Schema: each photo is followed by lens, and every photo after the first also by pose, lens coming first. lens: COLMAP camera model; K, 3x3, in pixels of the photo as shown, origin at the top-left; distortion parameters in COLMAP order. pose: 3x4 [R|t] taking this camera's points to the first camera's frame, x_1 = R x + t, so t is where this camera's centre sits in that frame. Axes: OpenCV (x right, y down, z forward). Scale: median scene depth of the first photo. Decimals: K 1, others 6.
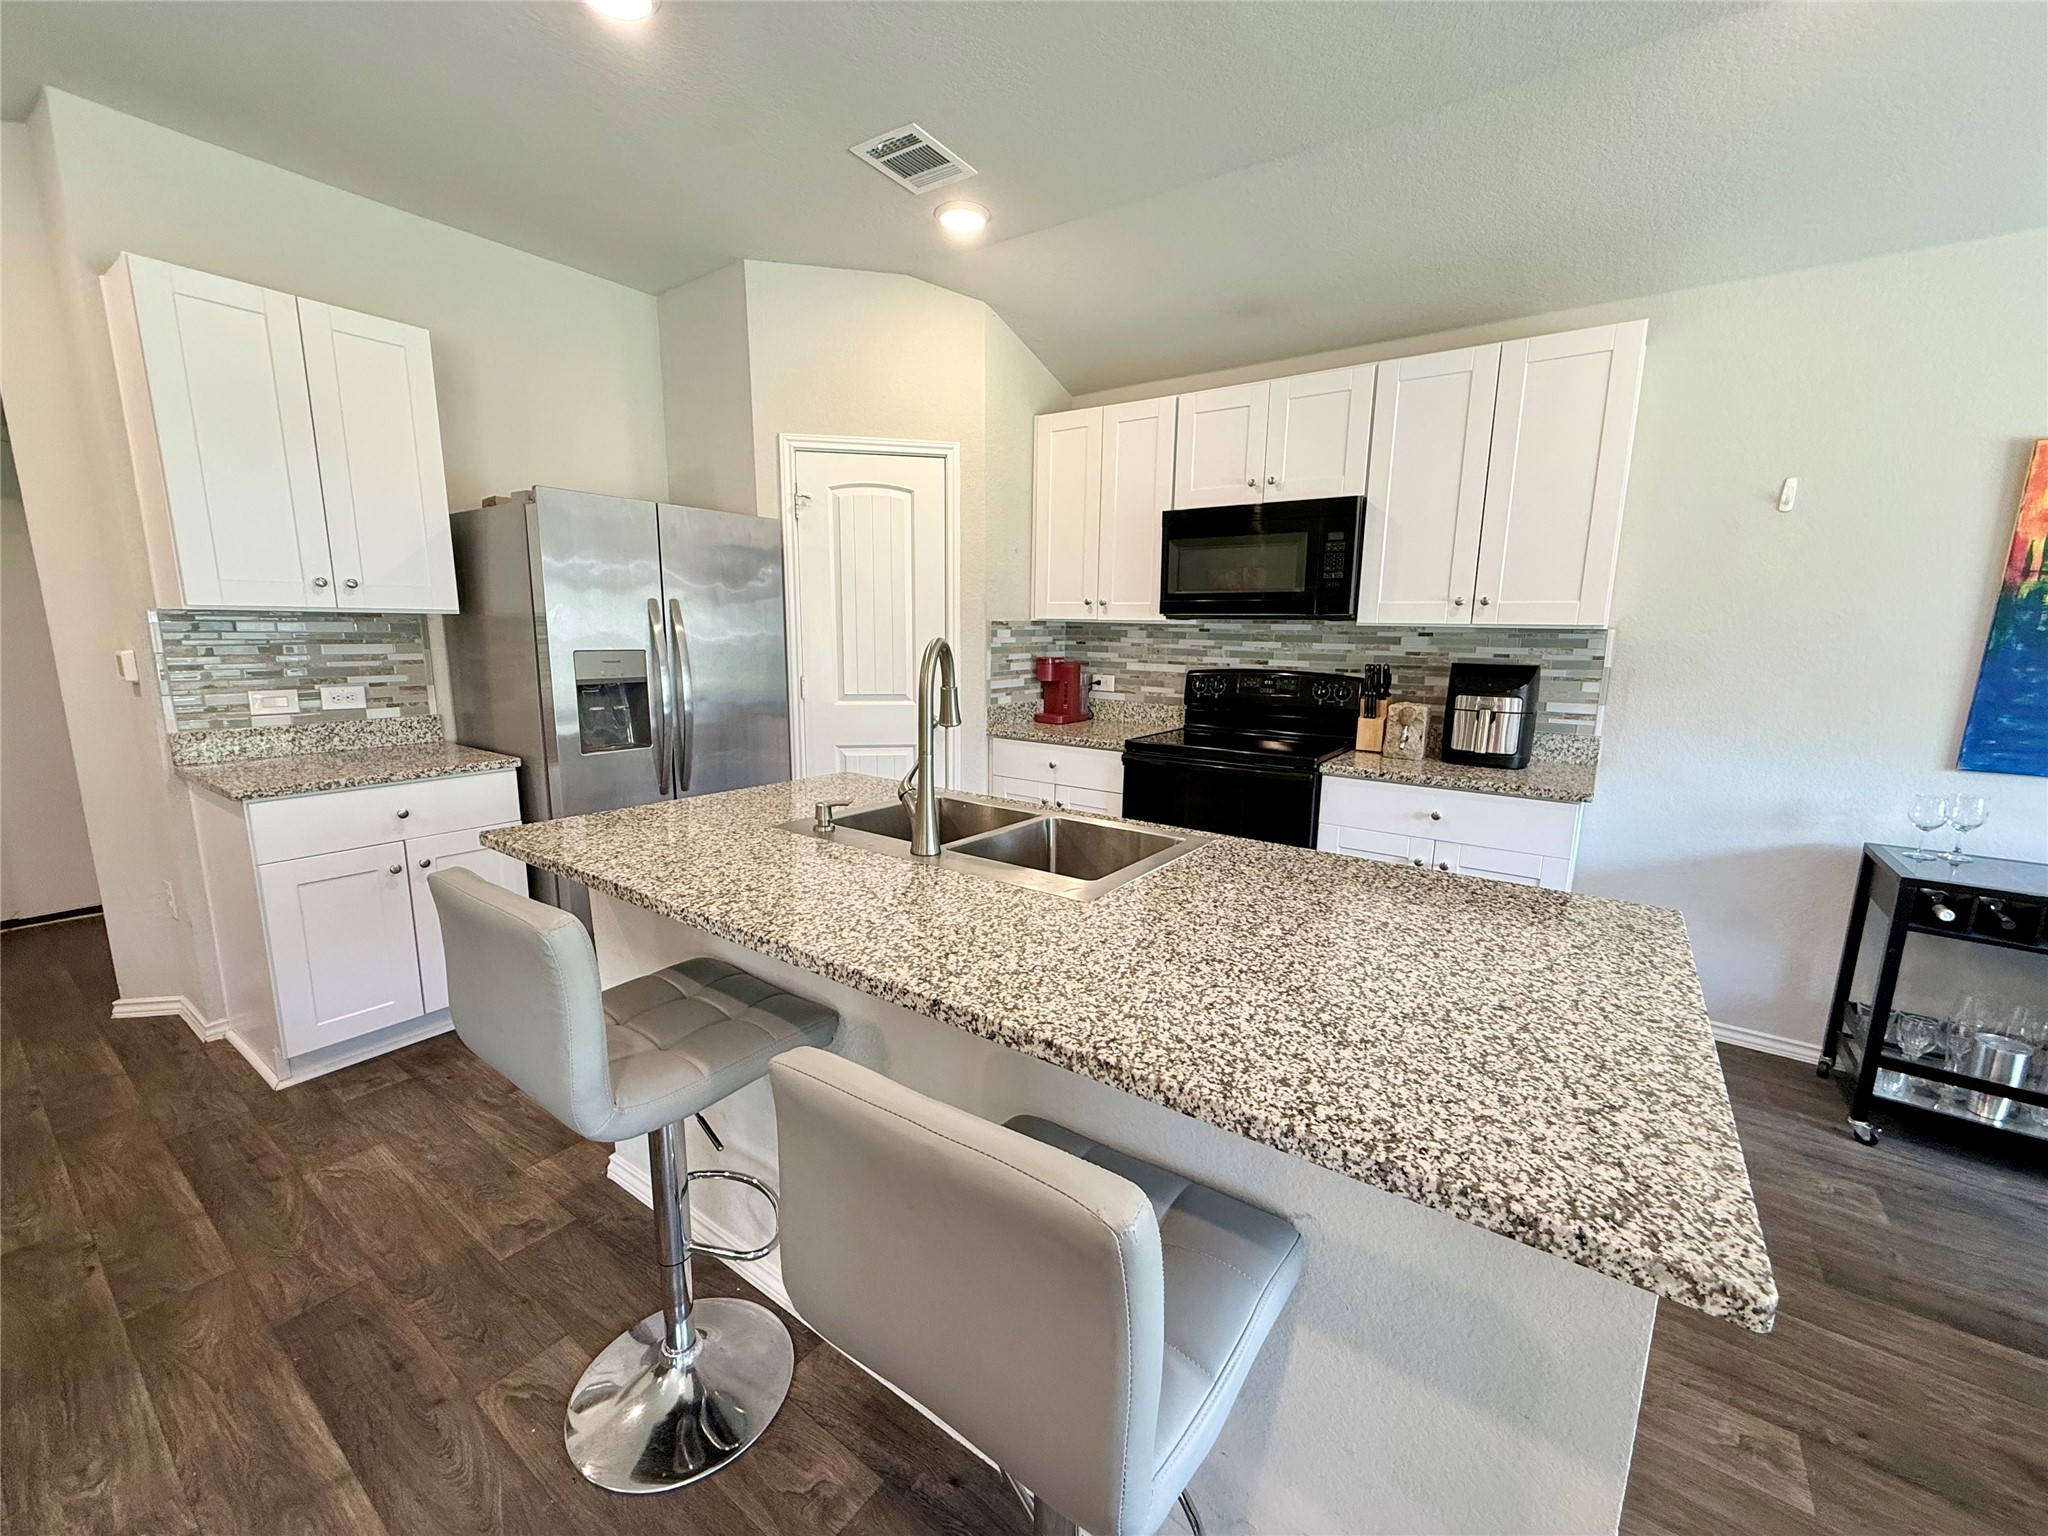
lens RADIAL K [[819.5, 0, 1011.6], [0, 819.5, 771.7], [0, 0, 1]] dist [0.002570, -0.001293]
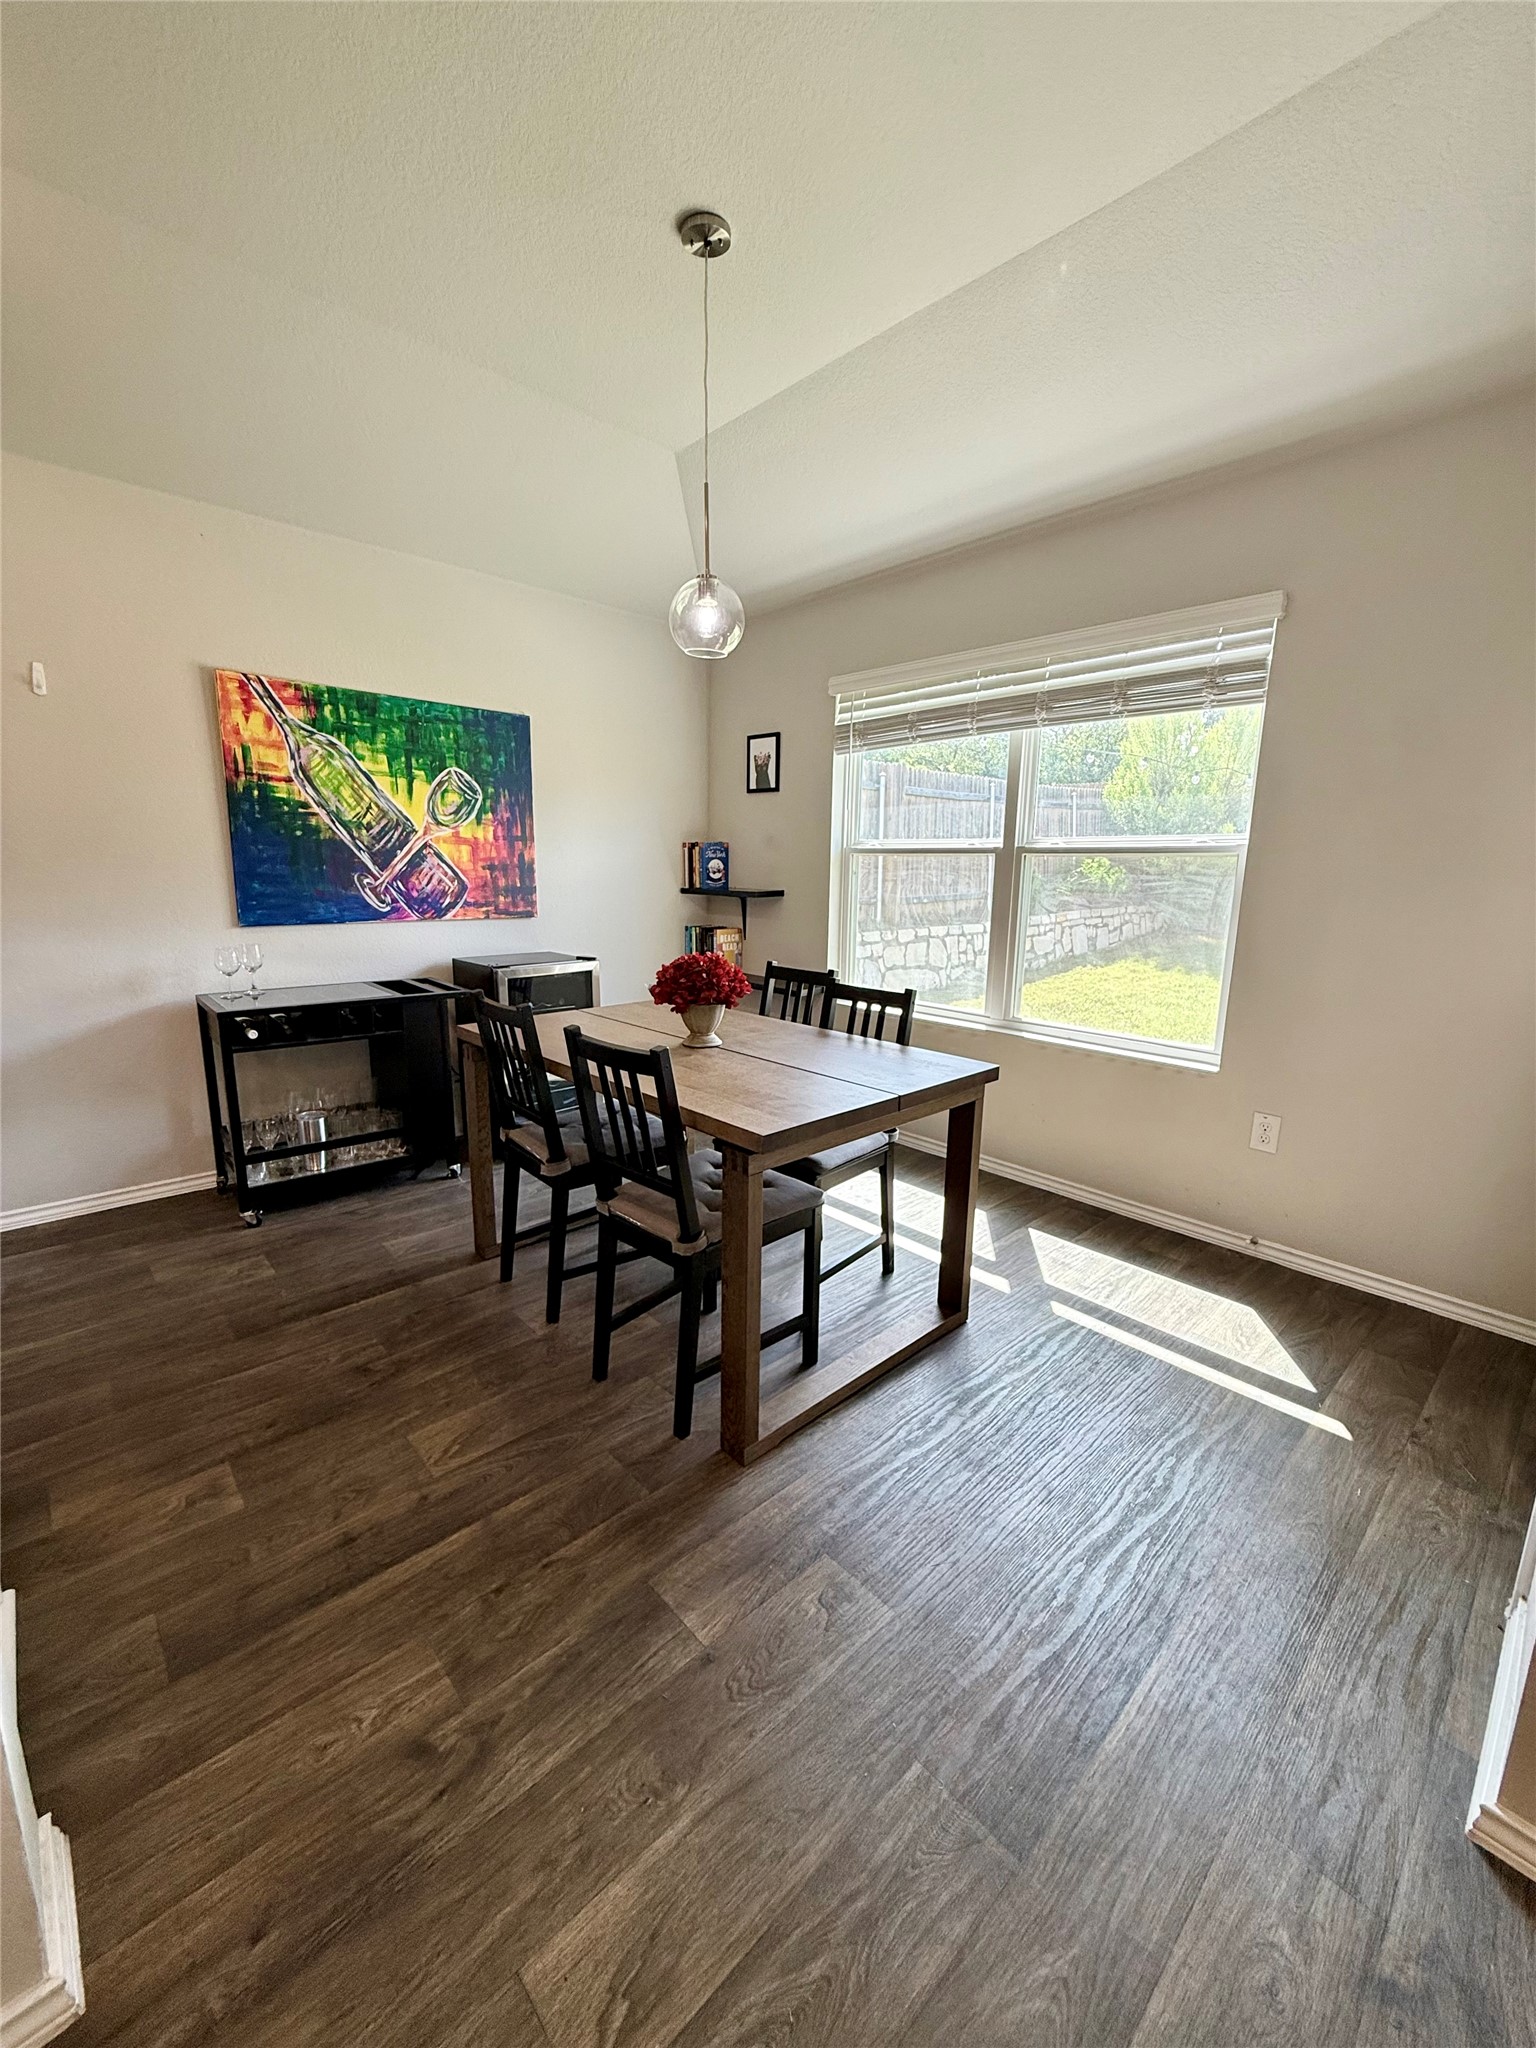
lens RADIAL K [[819.5, 0, 775.2], [0, 819.5, 1019.1], [0, 0, 1]] dist [0.002570, -0.001293]
pose [[0.185686, -0.195685, 0.962927, 0.035103], [0.163949, 0.972402, 0.165995, 0.051037], [-0.968835, 0.127048, 0.212644, -0.055016]]
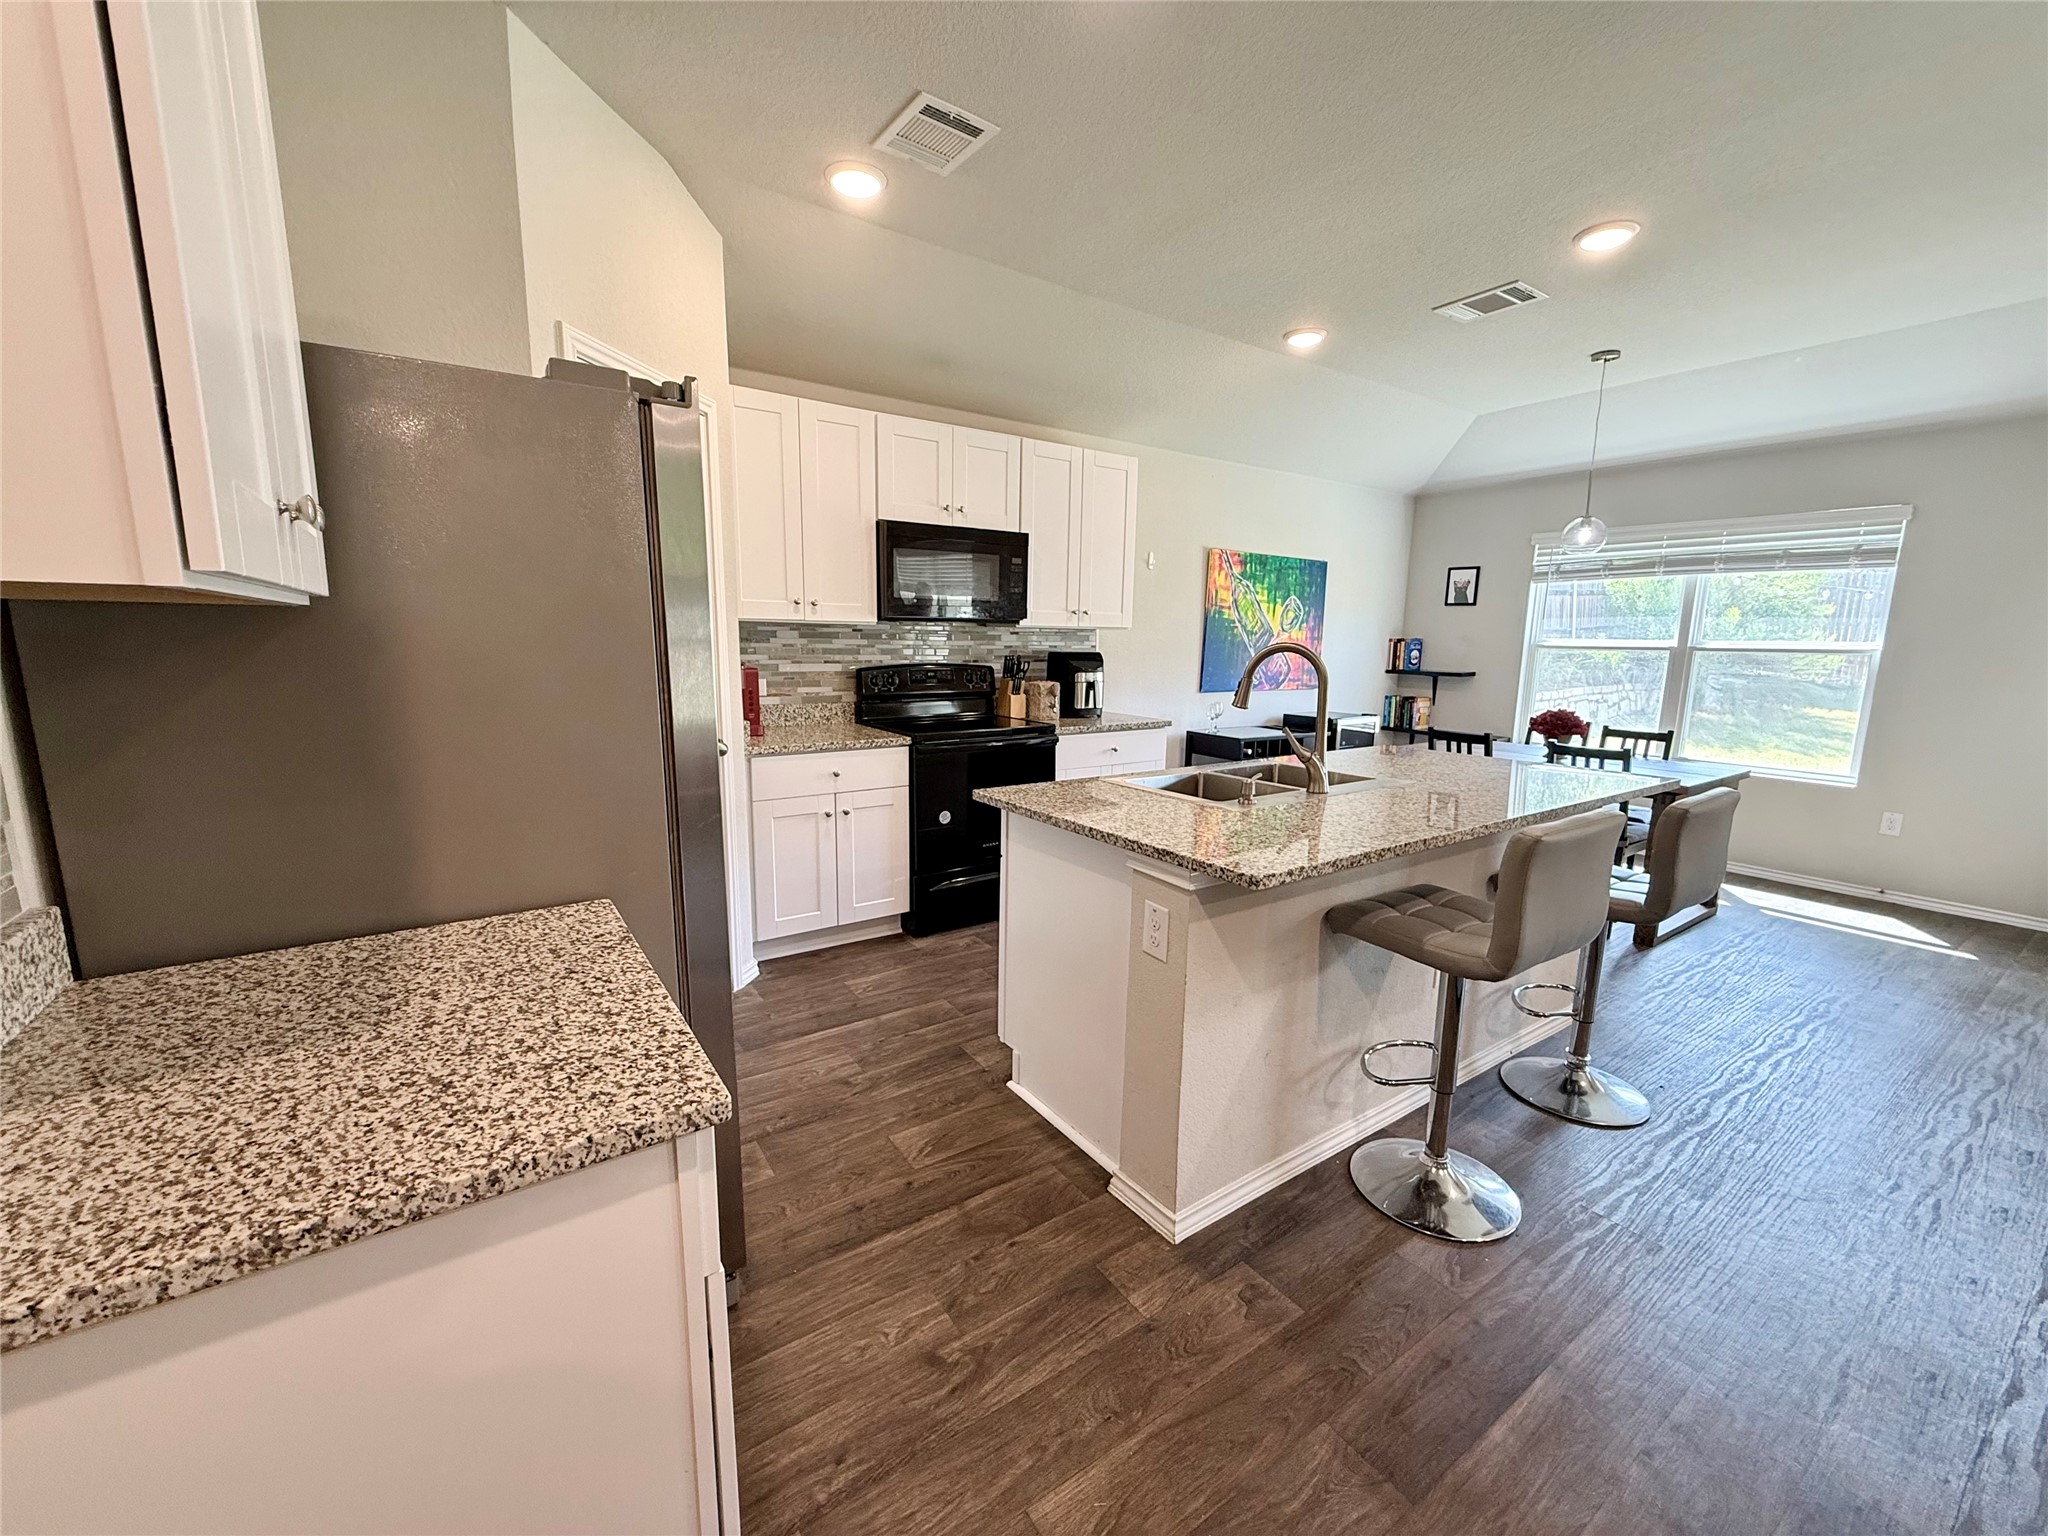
lens RADIAL K [[819.5, 0, 1024.1], [0, 819.5, 775.1], [0, 0, 1]] dist [0.002570, -0.001293]
pose [[0.338575, -0.170266, 0.925406, -0.910968], [0.156729, 0.979957, 0.122961, -0.106444], [-0.927795, 0.103407, 0.358475, 0.542893]]
